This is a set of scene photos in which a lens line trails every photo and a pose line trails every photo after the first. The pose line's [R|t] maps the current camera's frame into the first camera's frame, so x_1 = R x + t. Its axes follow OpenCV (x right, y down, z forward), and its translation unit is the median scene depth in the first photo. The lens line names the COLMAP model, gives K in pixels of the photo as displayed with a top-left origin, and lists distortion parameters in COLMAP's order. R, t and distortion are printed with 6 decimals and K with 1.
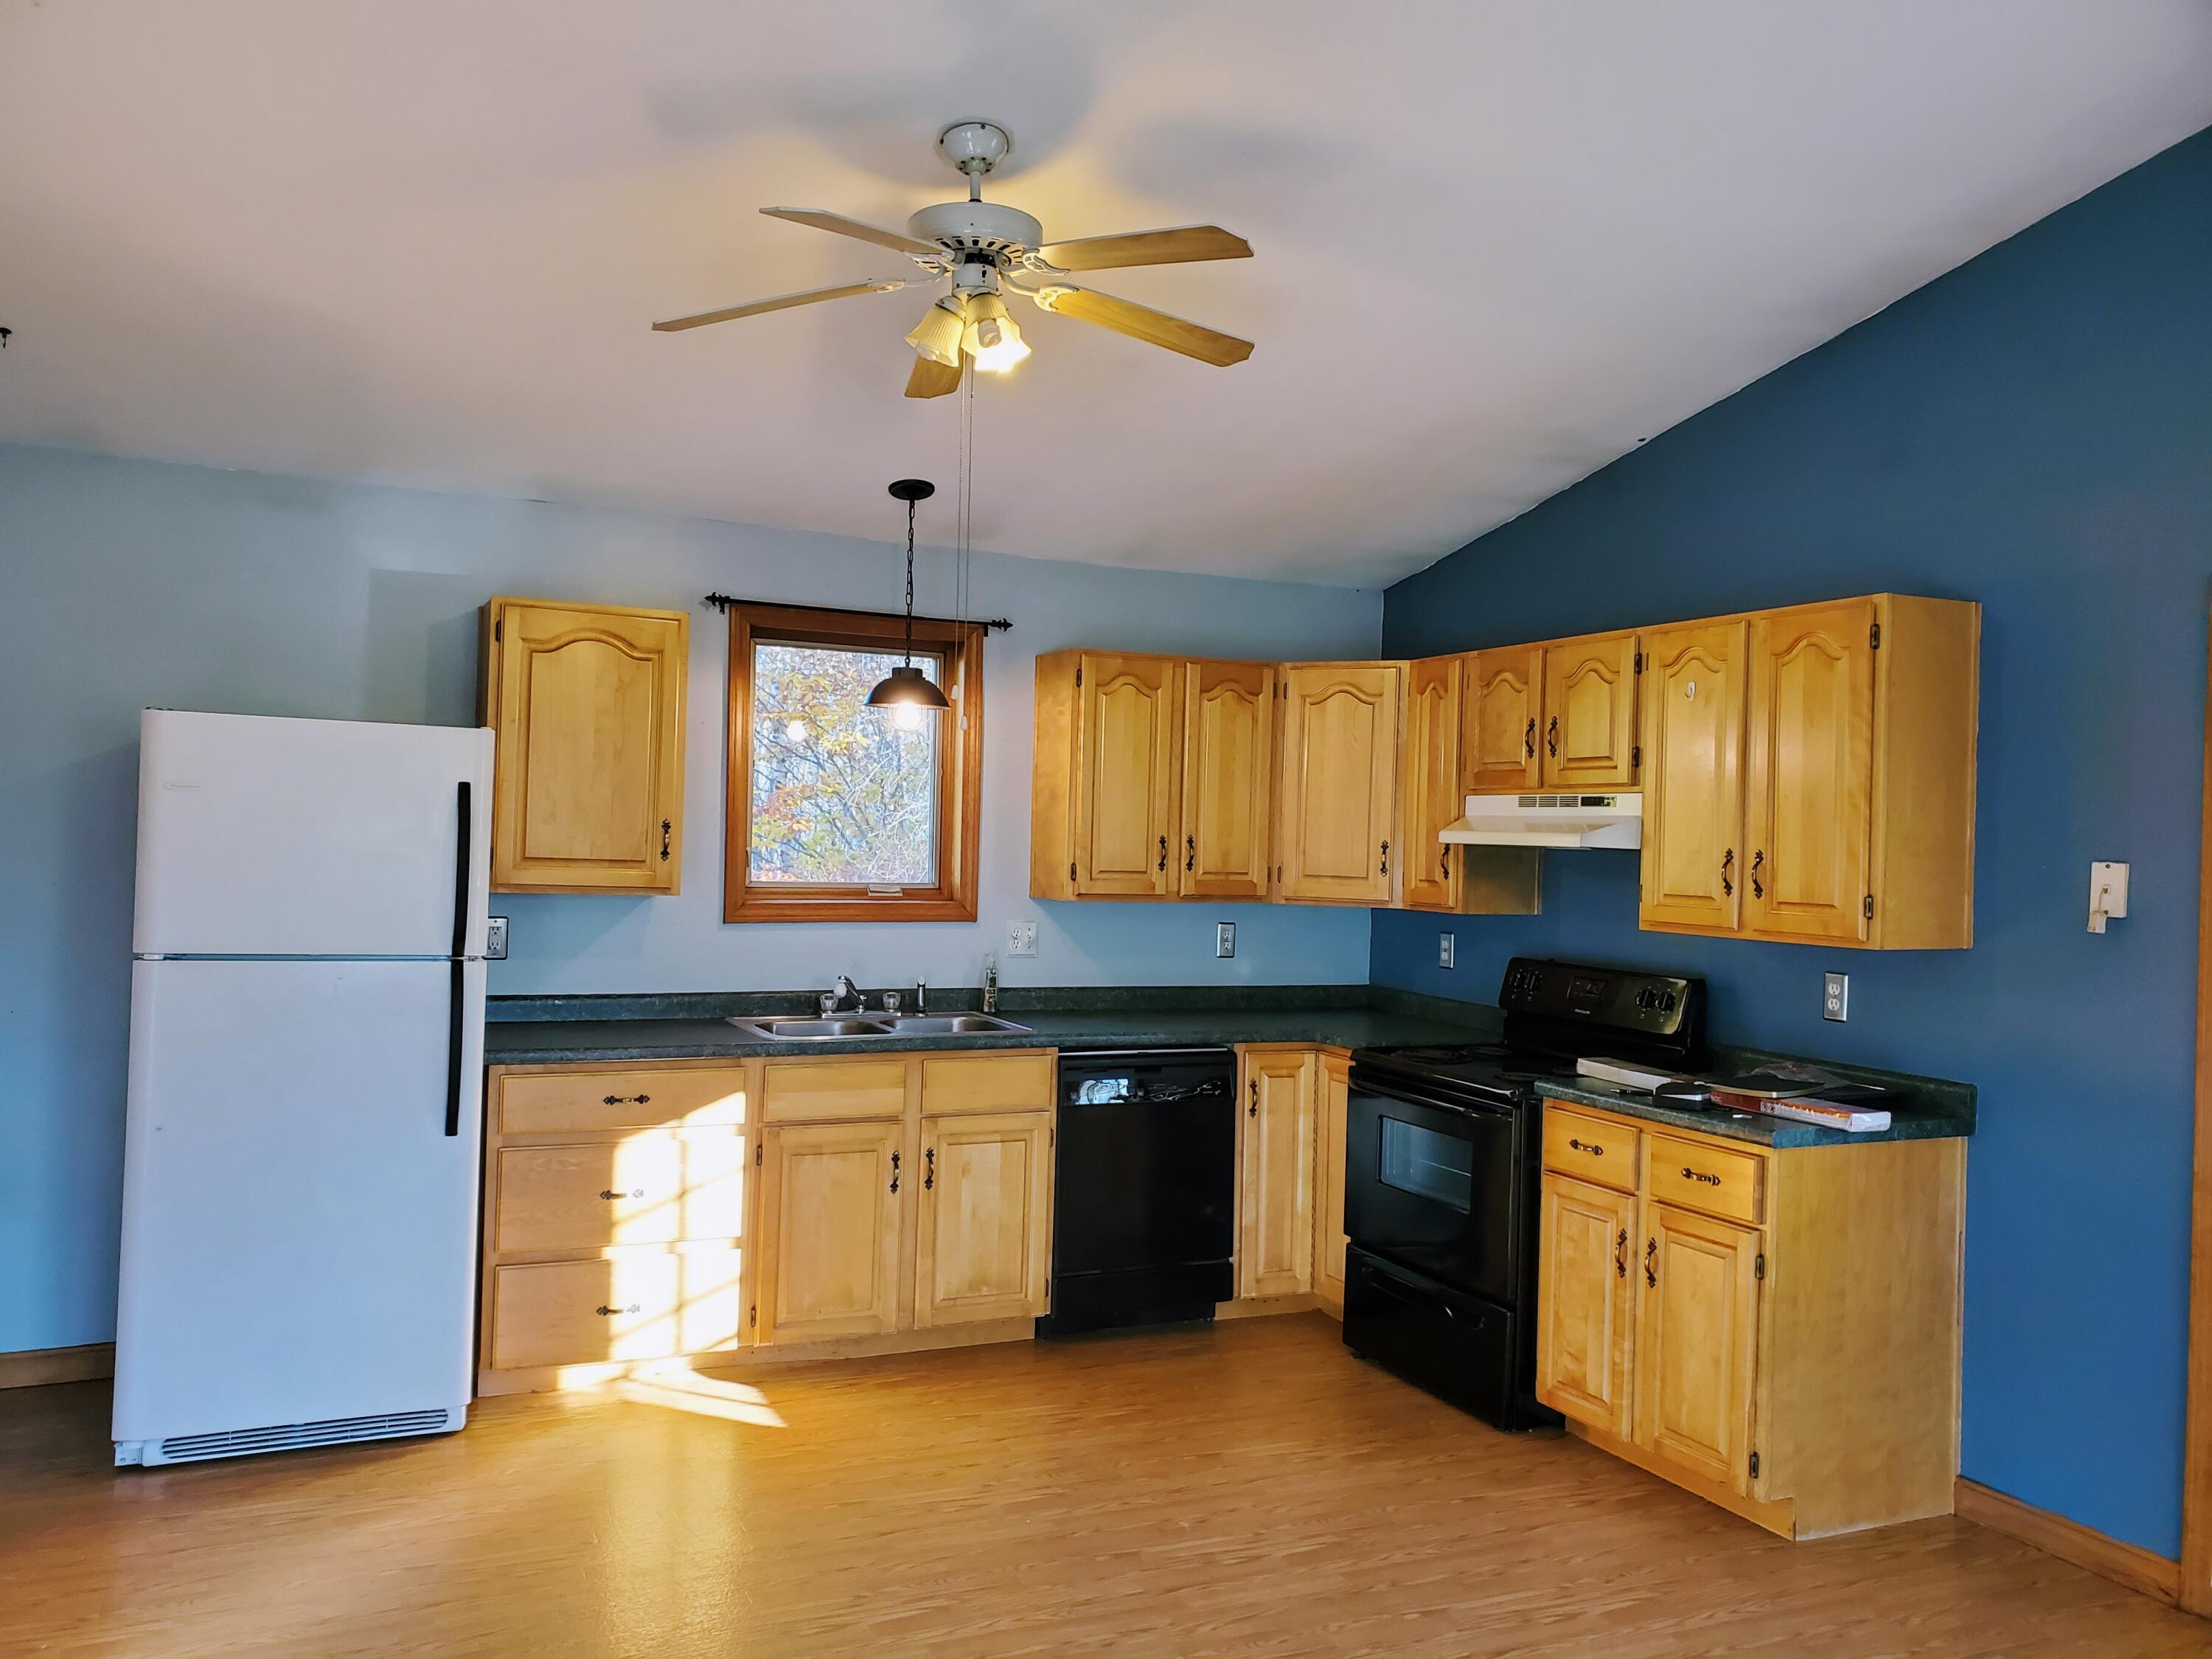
lens RADIAL K [[1683.9, 0, 1106.0], [0, 1683.9, 829.5], [0, 0, 1]] dist [-0.003381, -0.005865]
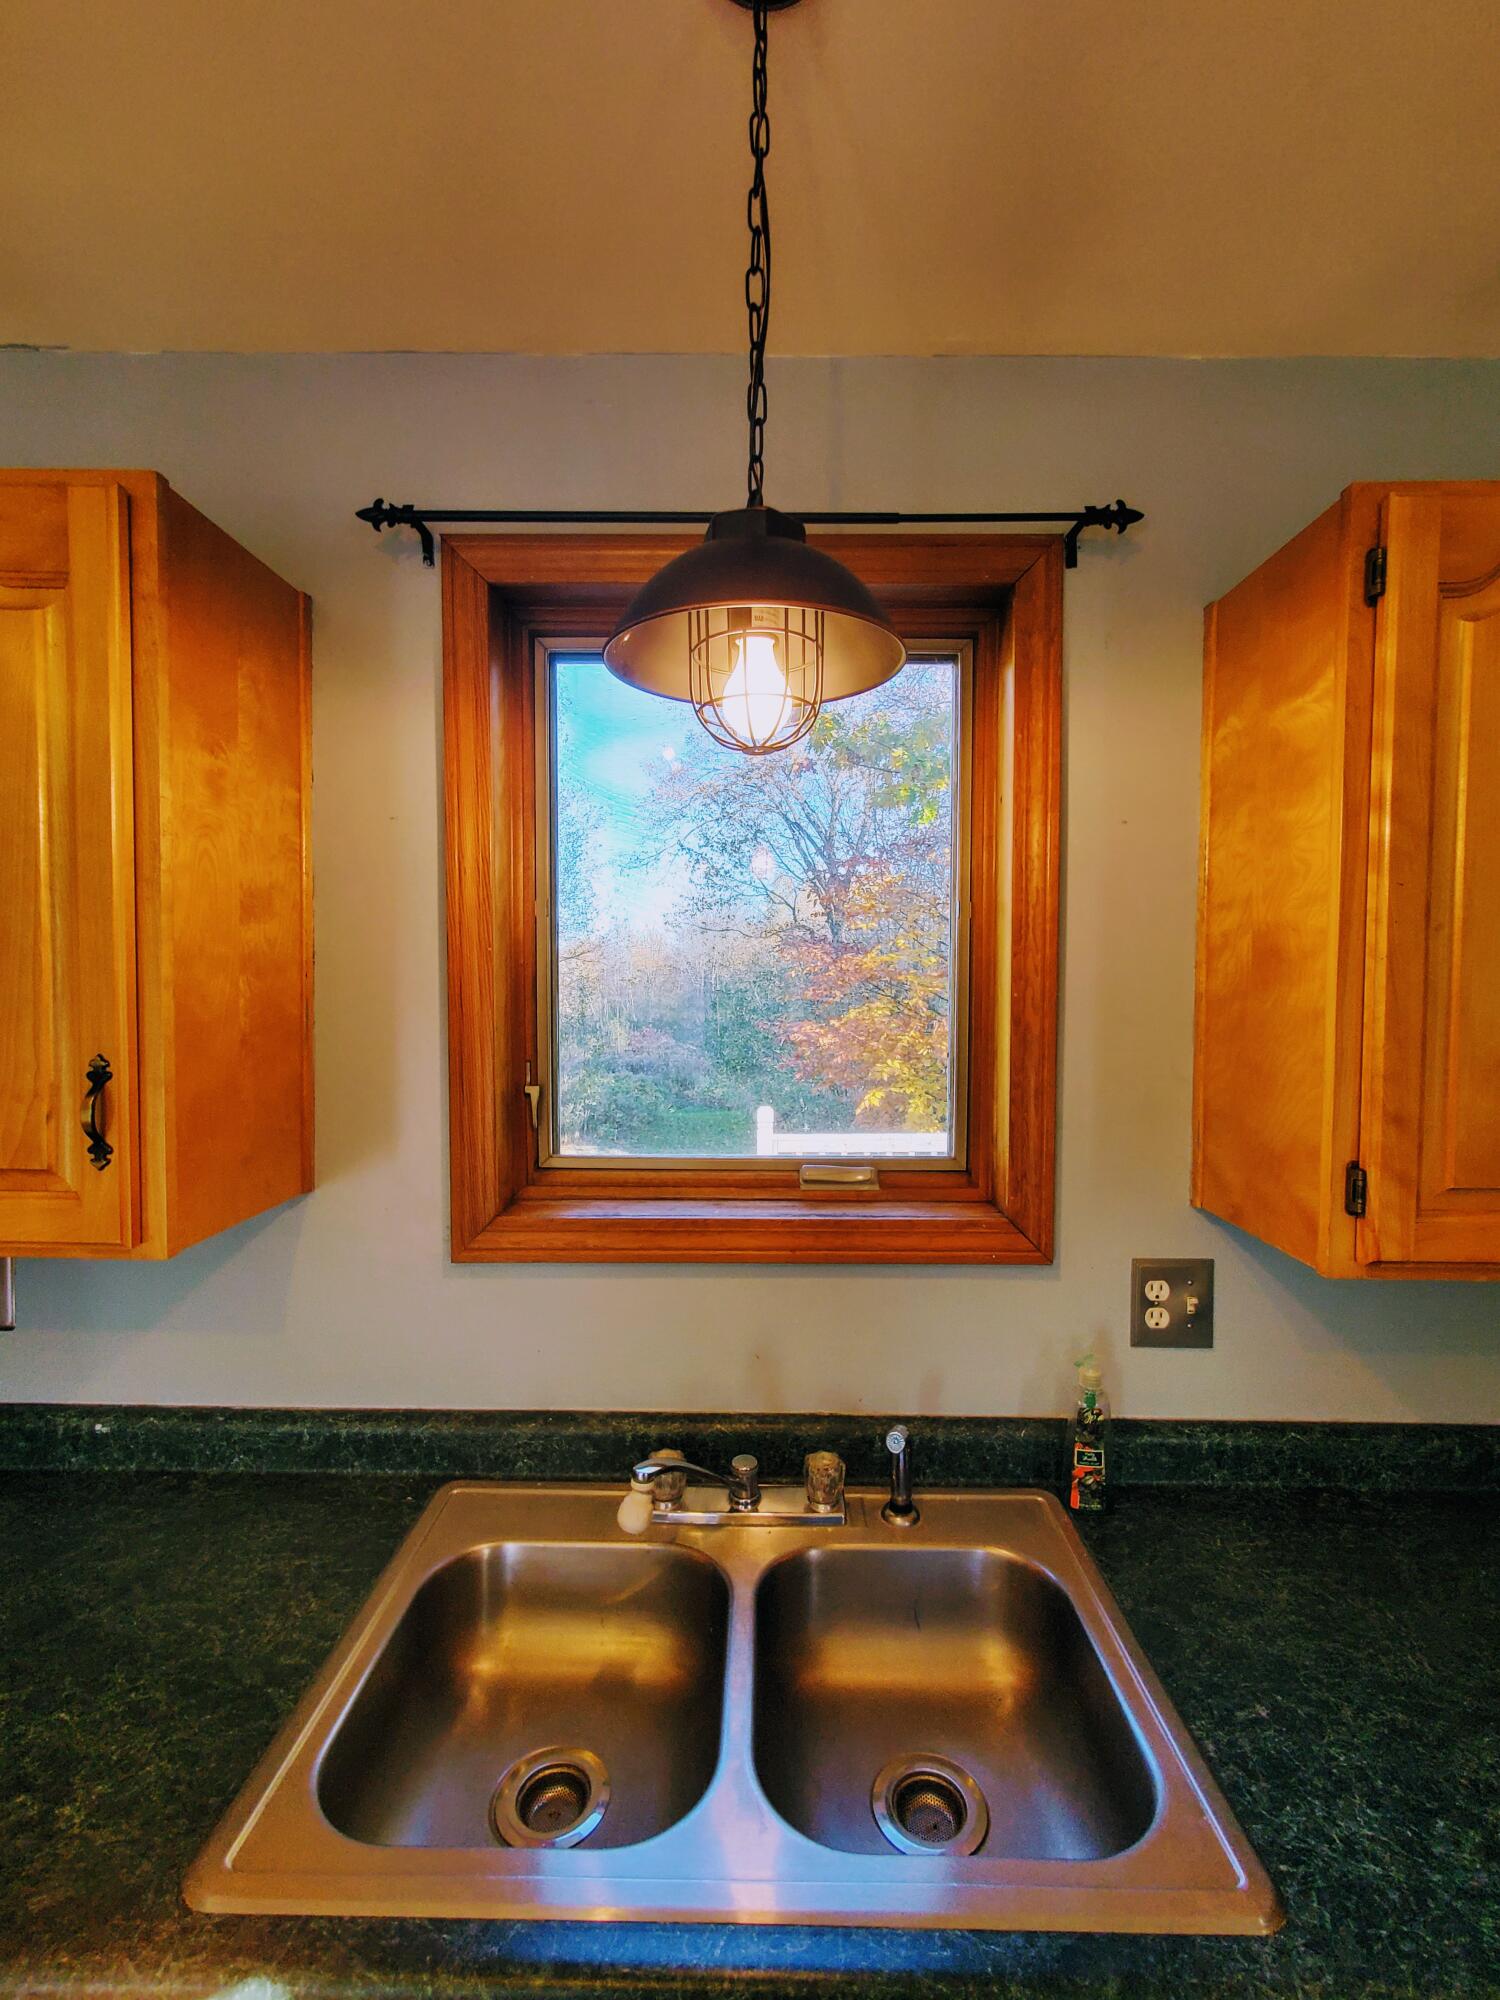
lens RADIAL K [[935.2, 0, 750.0], [0, 935.2, 1000.0], [0, 0, 1]] dist [0.000946, 0.000204]
pose [[0.901025, -0.008862, -0.433677, -0.045562], [0.019130, 0.999630, 0.019318, -0.016741], [0.433346, -0.025702, 0.900861, 0.785840]]
